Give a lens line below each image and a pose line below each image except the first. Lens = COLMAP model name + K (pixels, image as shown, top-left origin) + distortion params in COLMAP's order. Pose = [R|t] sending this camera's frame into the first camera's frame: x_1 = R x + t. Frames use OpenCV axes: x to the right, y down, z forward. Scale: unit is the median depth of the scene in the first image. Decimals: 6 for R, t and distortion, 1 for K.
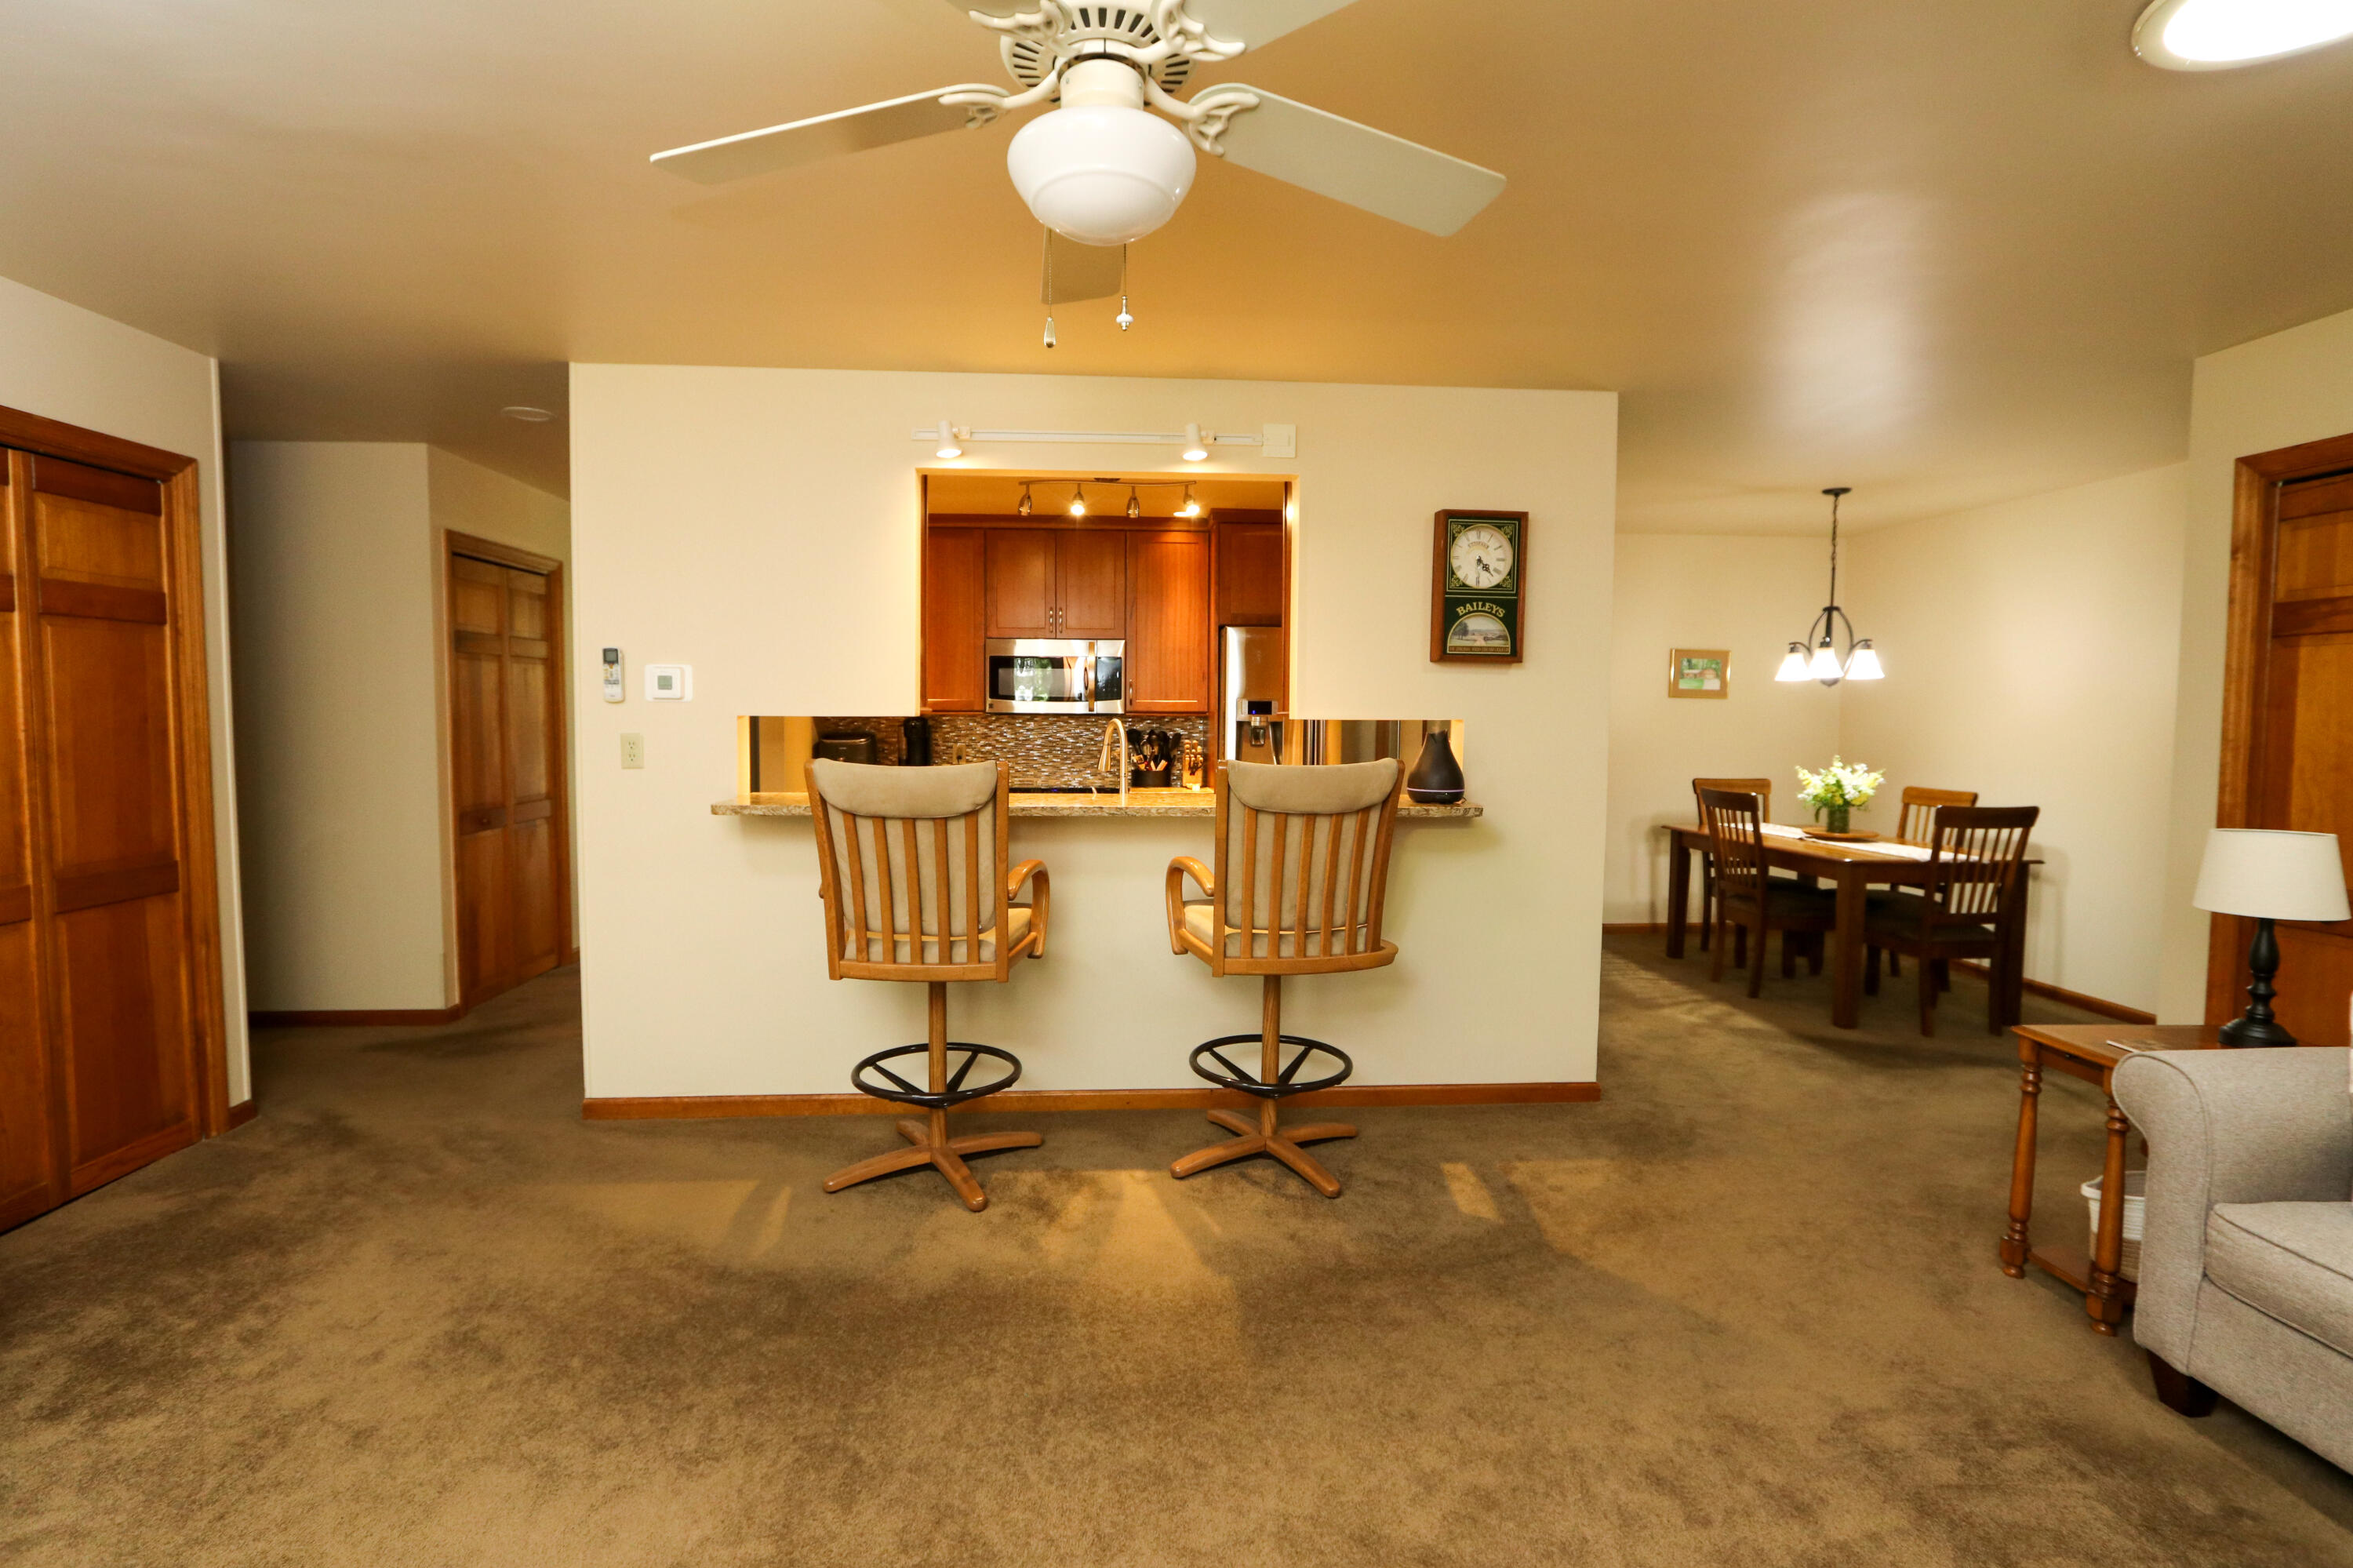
lens RADIAL K [[1112.3, 0, 1168.1], [0, 1112.3, 786.3], [0, 0, 1]] dist [-0.007971, 0.000522]
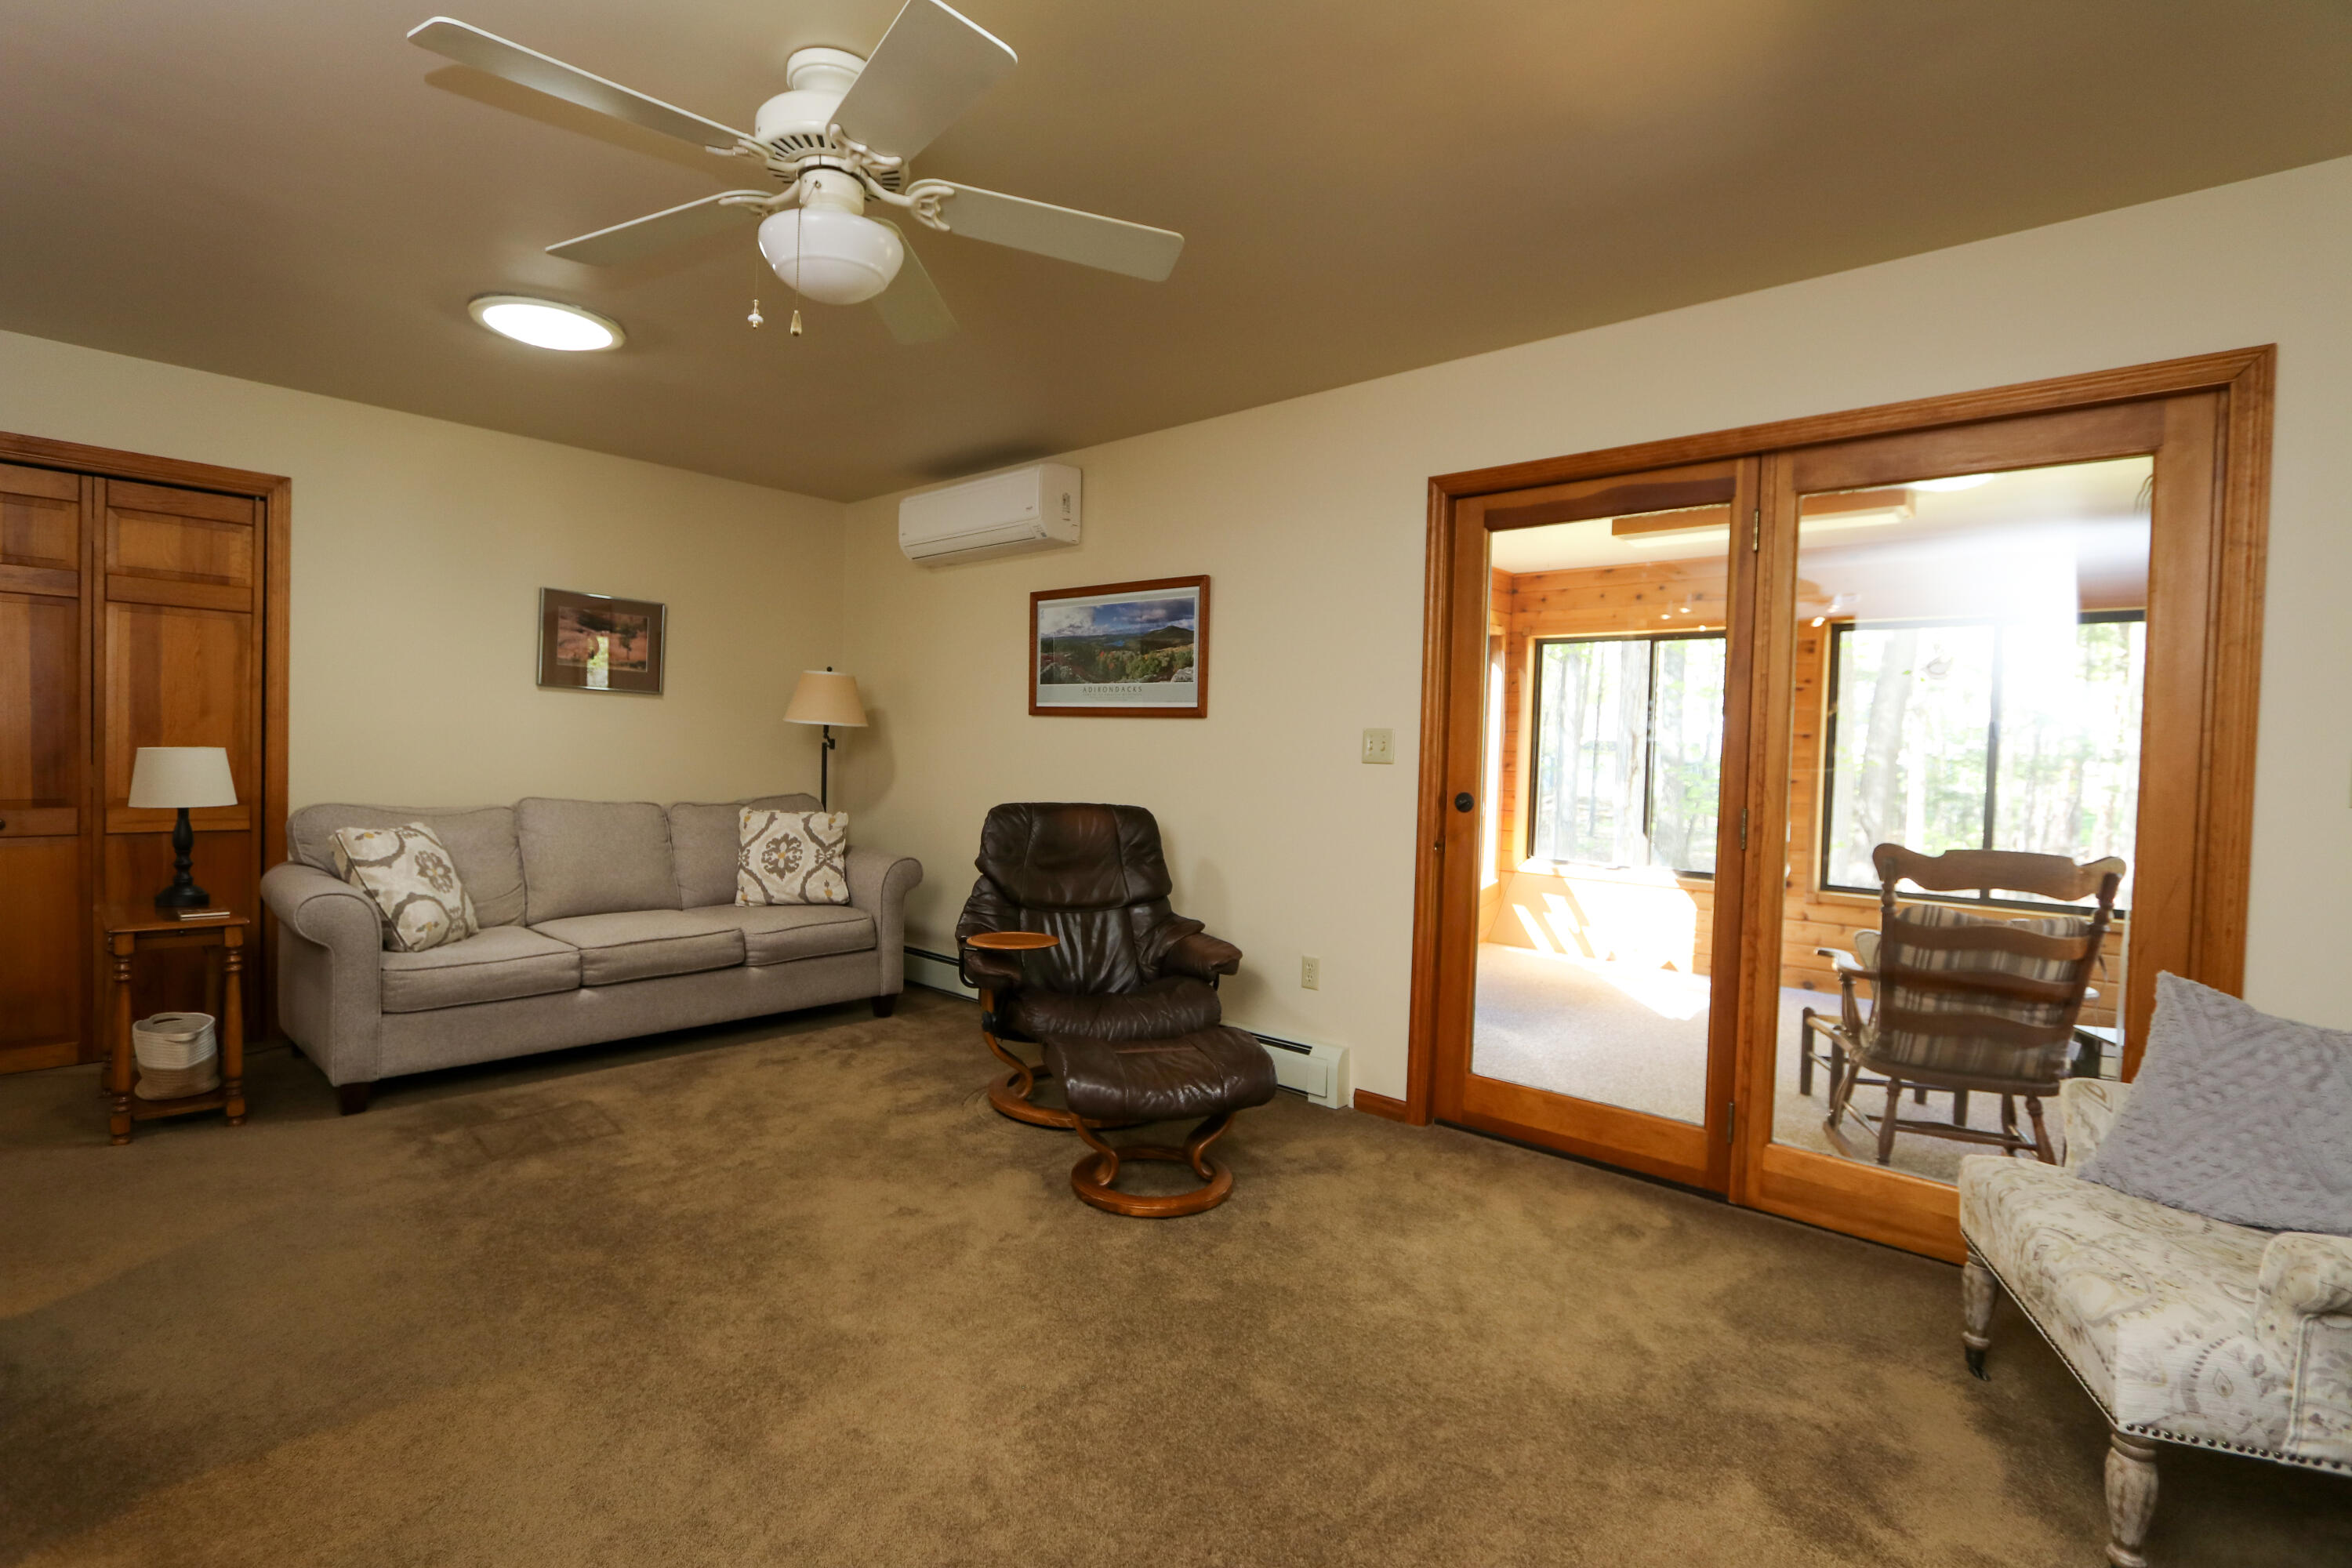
lens RADIAL K [[1096.7, 0, 1167.9], [0, 1096.7, 773.1], [0, 0, 1]] dist [-0.004808, 0.000354]
pose [[-0.687705, -0.044393, 0.724631, -0.645102], [0.013947, 0.997137, 0.074323, -0.007228], [-0.725856, 0.061219, -0.685117, 0.792244]]
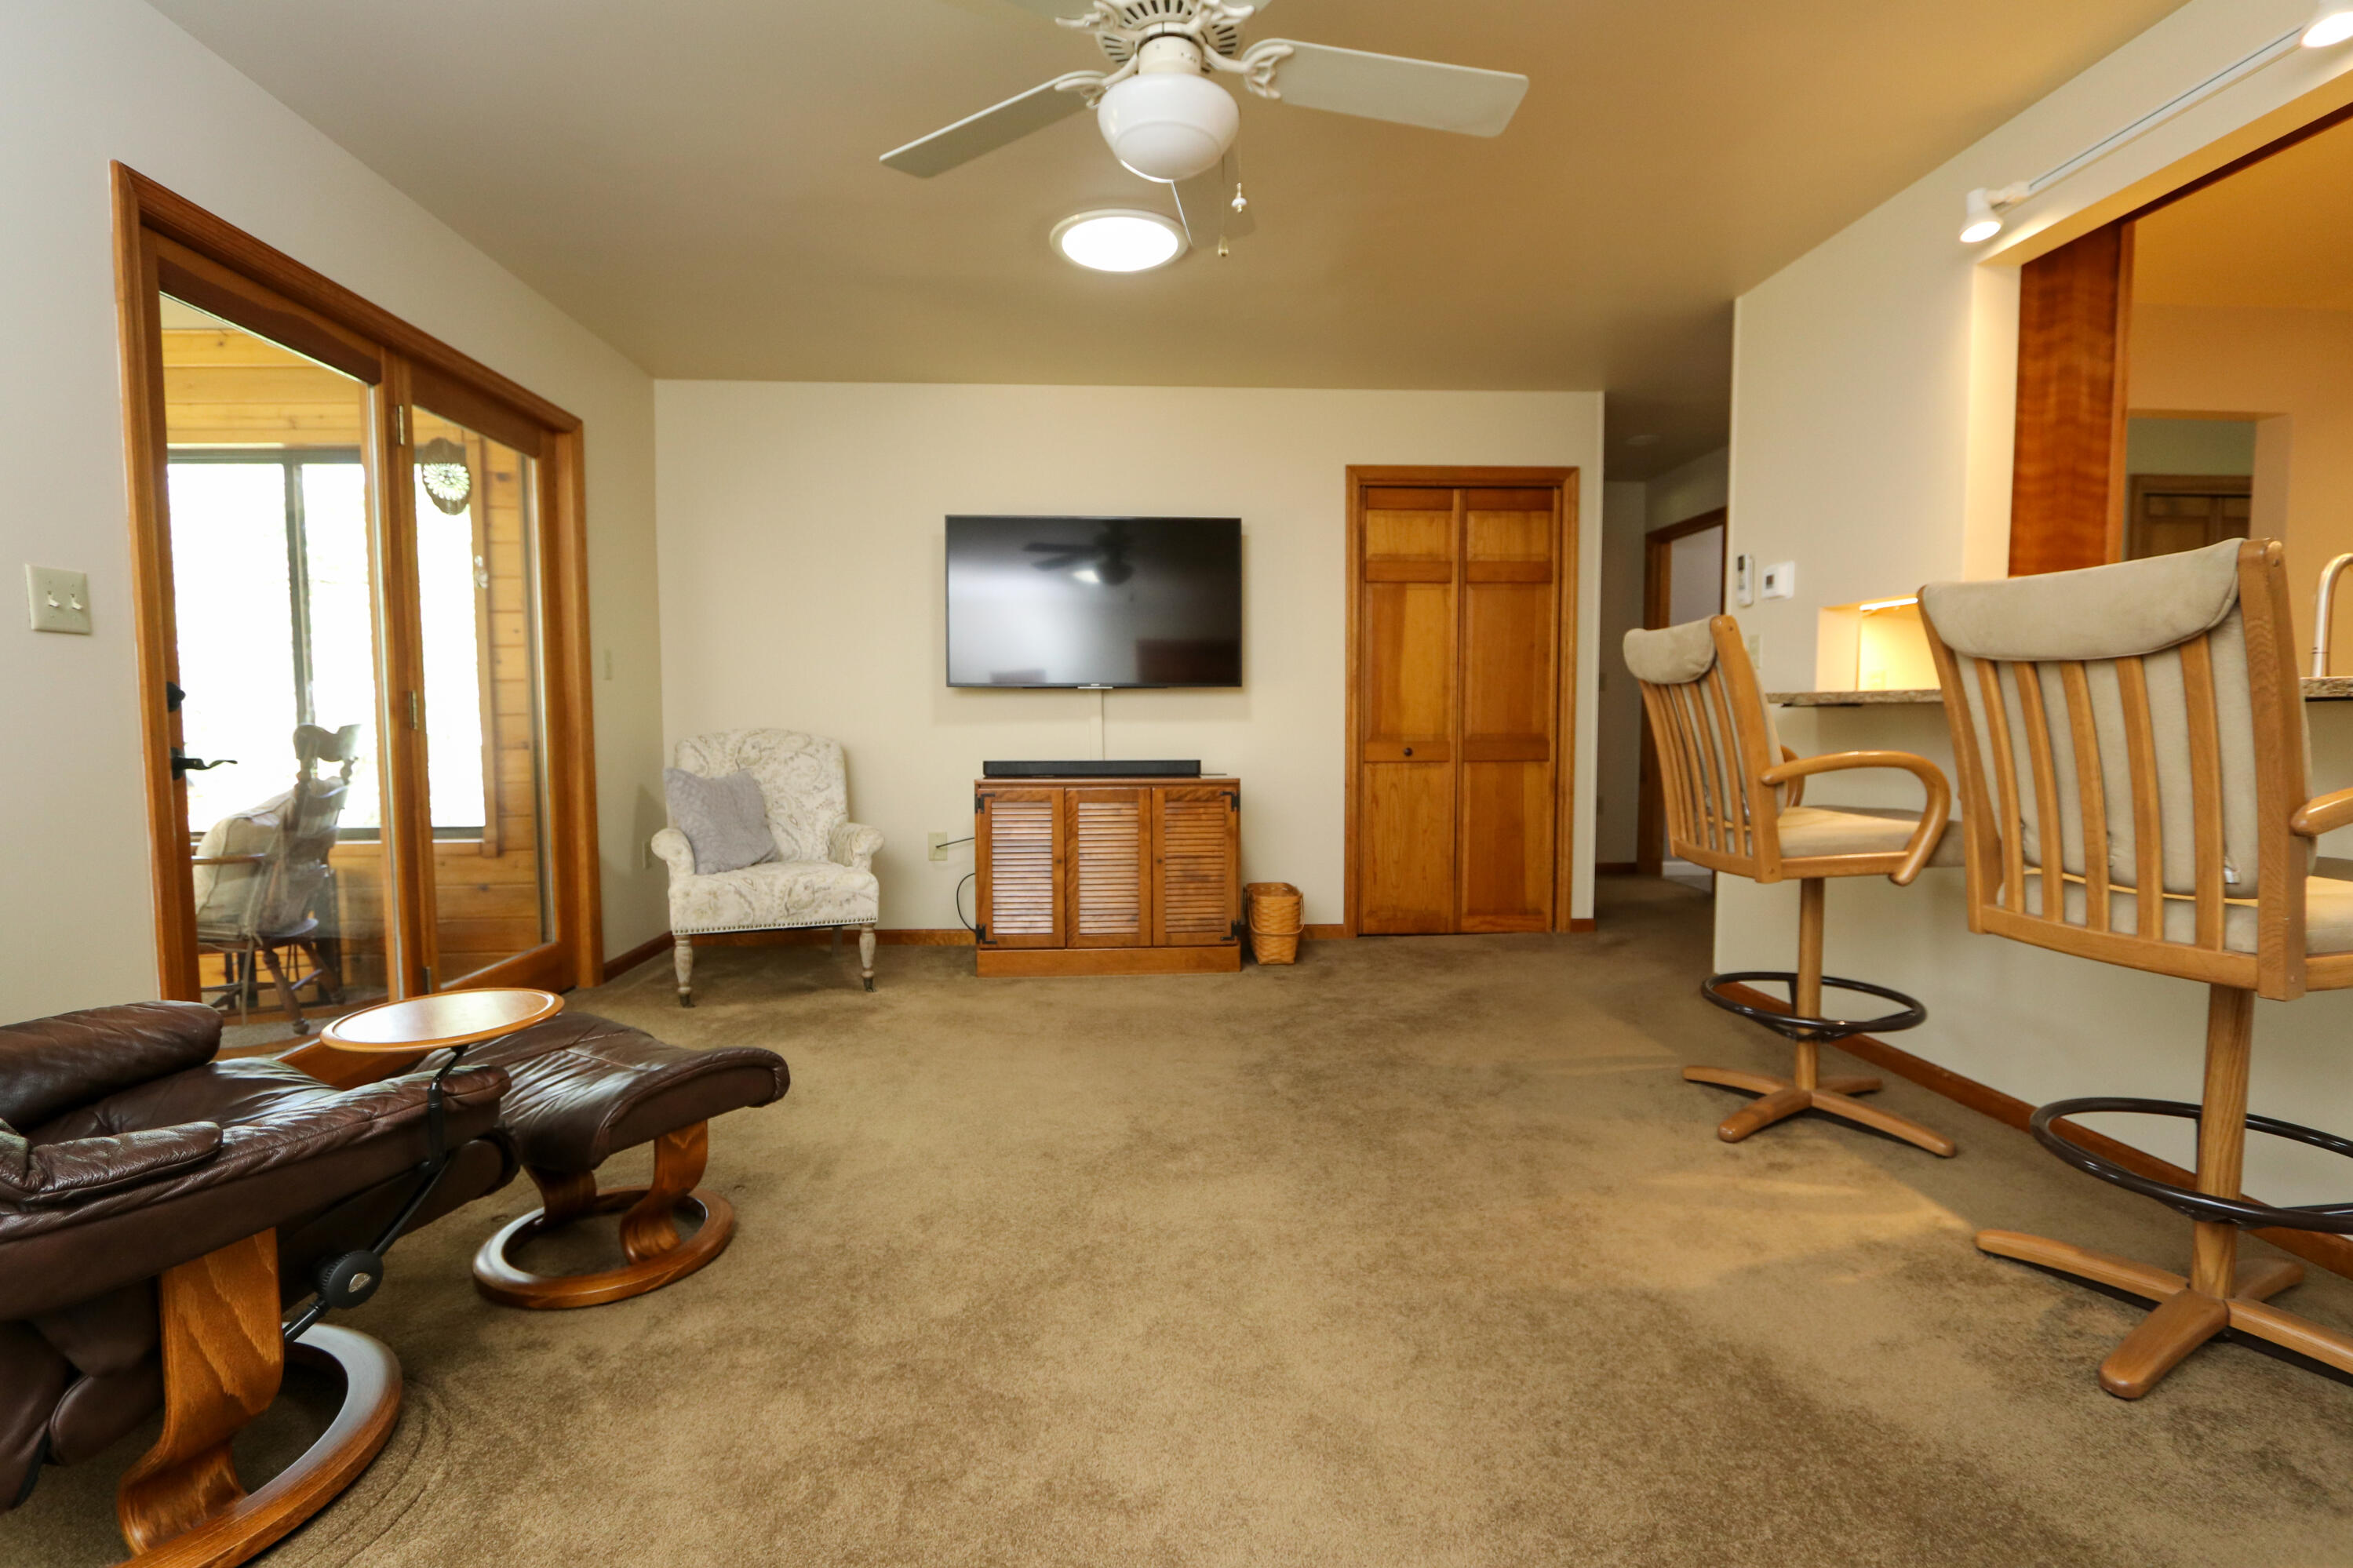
lens RADIAL K [[1097.0, 0, 1168.4], [0, 1097.0, 773.1], [0, 0, 1]] dist [-0.004808, 0.000354]
pose [[-0.005122, 0.044442, -0.998999, 0.614555], [-0.063888, 0.996956, 0.044679, 0.080271], [0.997944, 0.064053, -0.002267, 0.512051]]
